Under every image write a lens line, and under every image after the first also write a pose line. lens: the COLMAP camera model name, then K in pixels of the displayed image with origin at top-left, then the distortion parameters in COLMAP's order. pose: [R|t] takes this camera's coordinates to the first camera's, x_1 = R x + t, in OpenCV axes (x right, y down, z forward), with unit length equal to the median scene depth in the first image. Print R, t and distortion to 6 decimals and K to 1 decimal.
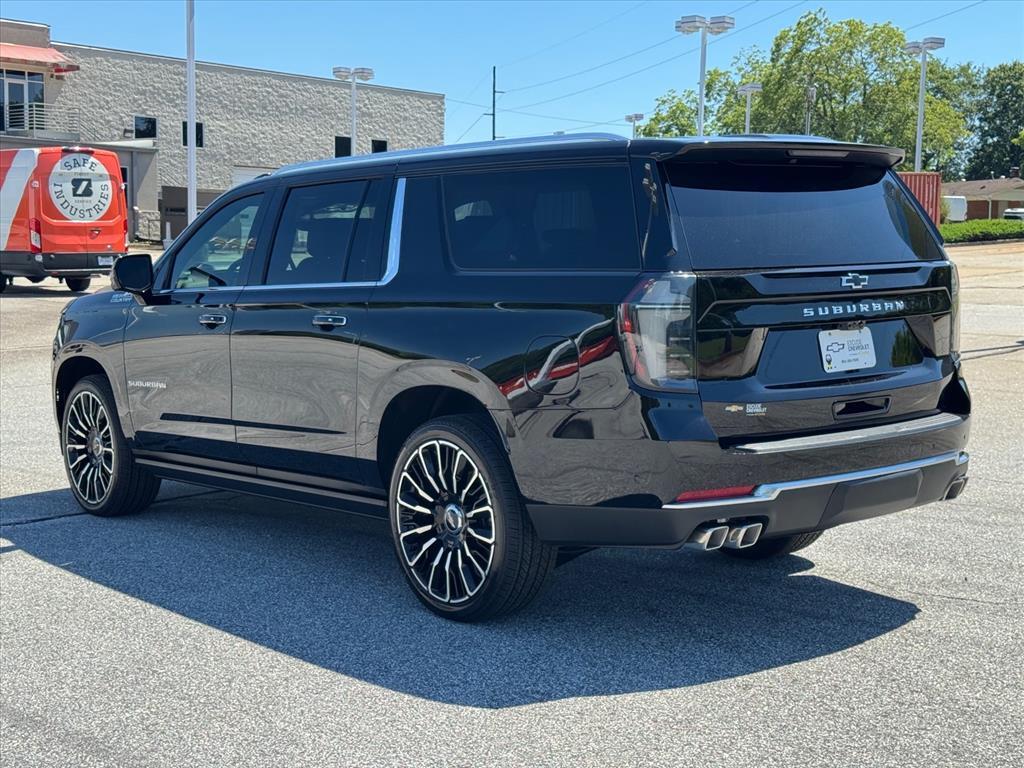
lens RADIAL K [[1467.1, 0, 518.3], [0, 1467.1, 388.0], [0, 0, 1]] dist [0.101615, 0.000000]
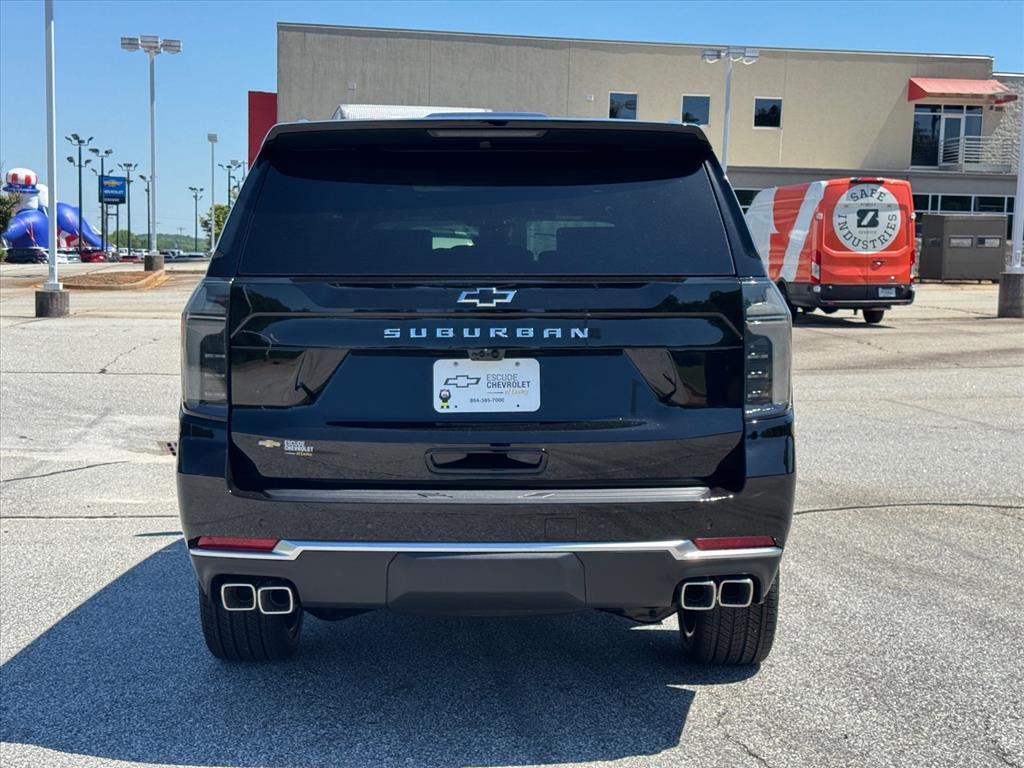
lens RADIAL K [[1467.1, 0, 512.5], [0, 1467.1, 388.0], [0, 0, 1]] dist [0.101615, 0.000000]
pose [[0.758560, 0.060464, -0.648792, 0.171384], [-0.076681, 0.997050, 0.003265, -0.007182], [0.647076, 0.047273, 0.760959, 0.100372]]
